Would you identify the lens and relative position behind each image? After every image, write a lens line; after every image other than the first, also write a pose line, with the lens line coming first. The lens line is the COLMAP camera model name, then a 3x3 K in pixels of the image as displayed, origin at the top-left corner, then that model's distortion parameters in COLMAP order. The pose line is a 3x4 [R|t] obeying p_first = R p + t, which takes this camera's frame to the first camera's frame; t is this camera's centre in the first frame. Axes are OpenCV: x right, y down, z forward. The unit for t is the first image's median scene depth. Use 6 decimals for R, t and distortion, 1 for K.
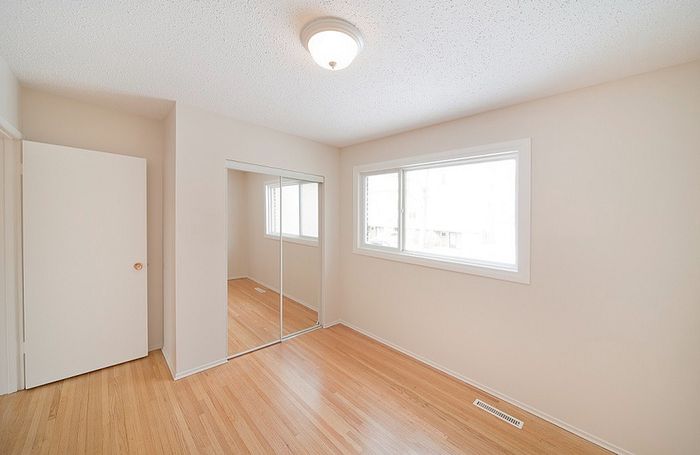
lens RADIAL K [[259.4, 0, 350.6], [0, 259.4, 213.0], [0, 0, 1]] dist [0.000192, 0.000021]
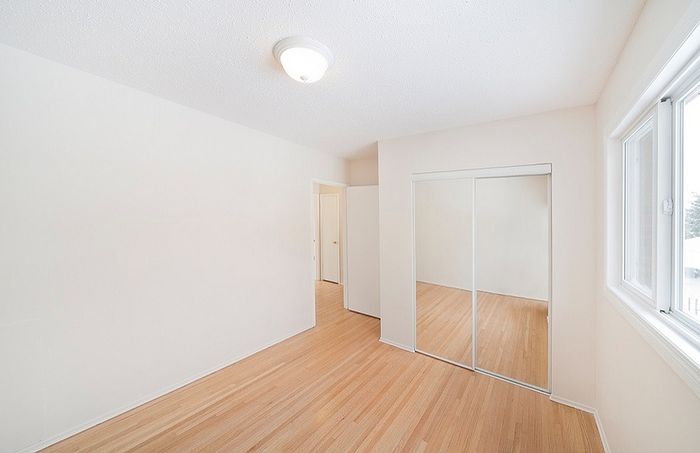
lens RADIAL K [[257.1, 0, 350.0], [0, 257.1, 226.5], [0, 0, 1]] dist [-0.000142, 0.000000]
pose [[0.171056, 0.004061, -0.985253, 0.638699], [-0.000466, 0.999992, 0.004041, 0.026892], [0.985261, -0.000232, 0.171057, 0.602043]]
